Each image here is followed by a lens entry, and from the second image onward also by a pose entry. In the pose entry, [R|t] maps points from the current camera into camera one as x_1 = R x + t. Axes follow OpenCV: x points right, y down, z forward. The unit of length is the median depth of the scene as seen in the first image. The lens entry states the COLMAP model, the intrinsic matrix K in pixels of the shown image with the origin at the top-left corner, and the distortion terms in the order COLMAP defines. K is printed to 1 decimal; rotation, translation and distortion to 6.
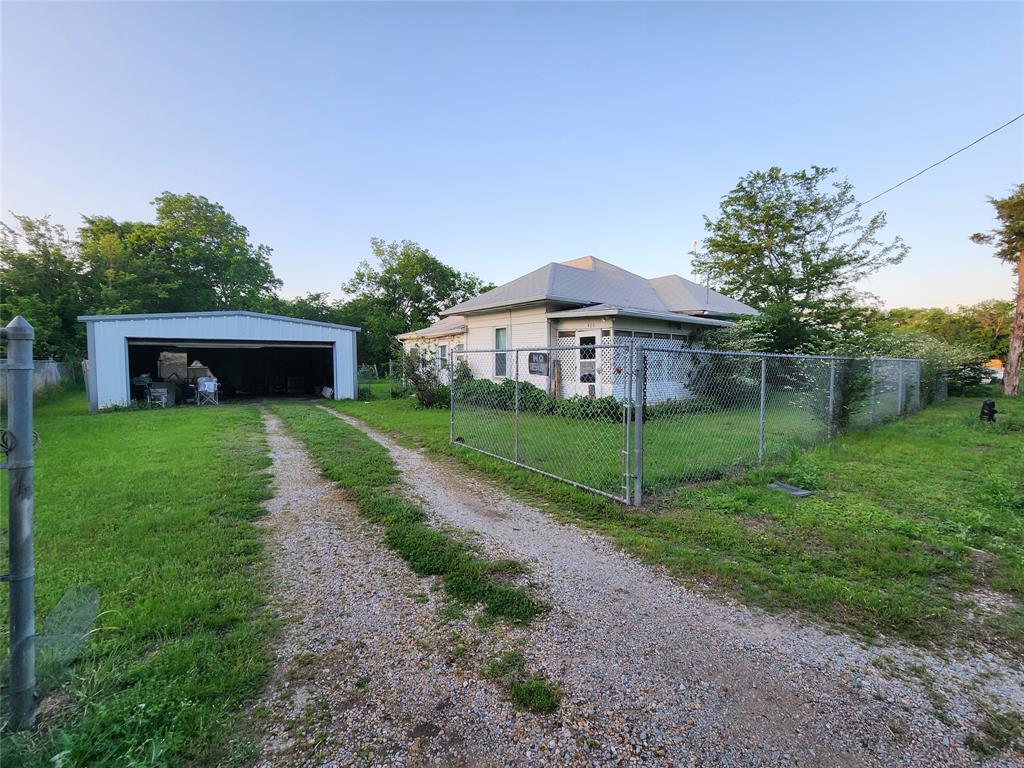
lens RADIAL K [[416.4, 0, 513.7], [0, 416.4, 382.4], [0, 0, 1]] dist [-0.002604, 0.000175]
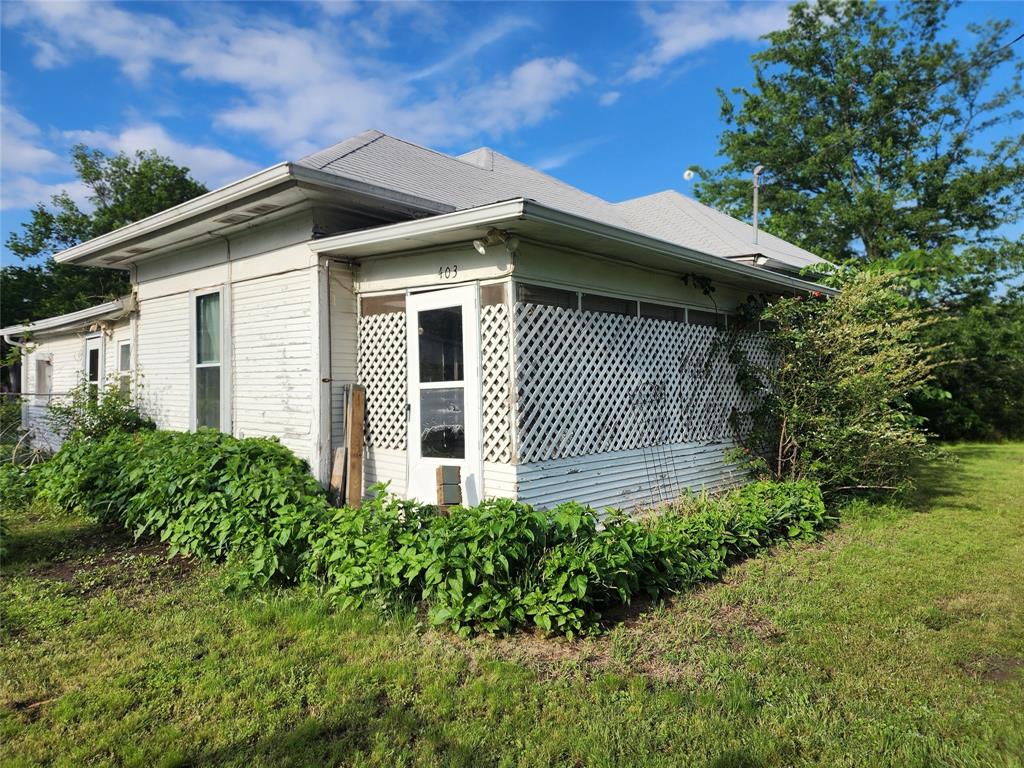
lens RADIAL K [[686.5, 0, 511.8], [0, 686.5, 383.4], [0, 0, 1]] dist [-0.000620, 0.000376]
pose [[0.986468, -0.010768, 0.163599, 0.139564], [0.020291, 0.998188, -0.056652, -0.022915], [-0.162693, 0.059205, 0.984899, 0.462988]]
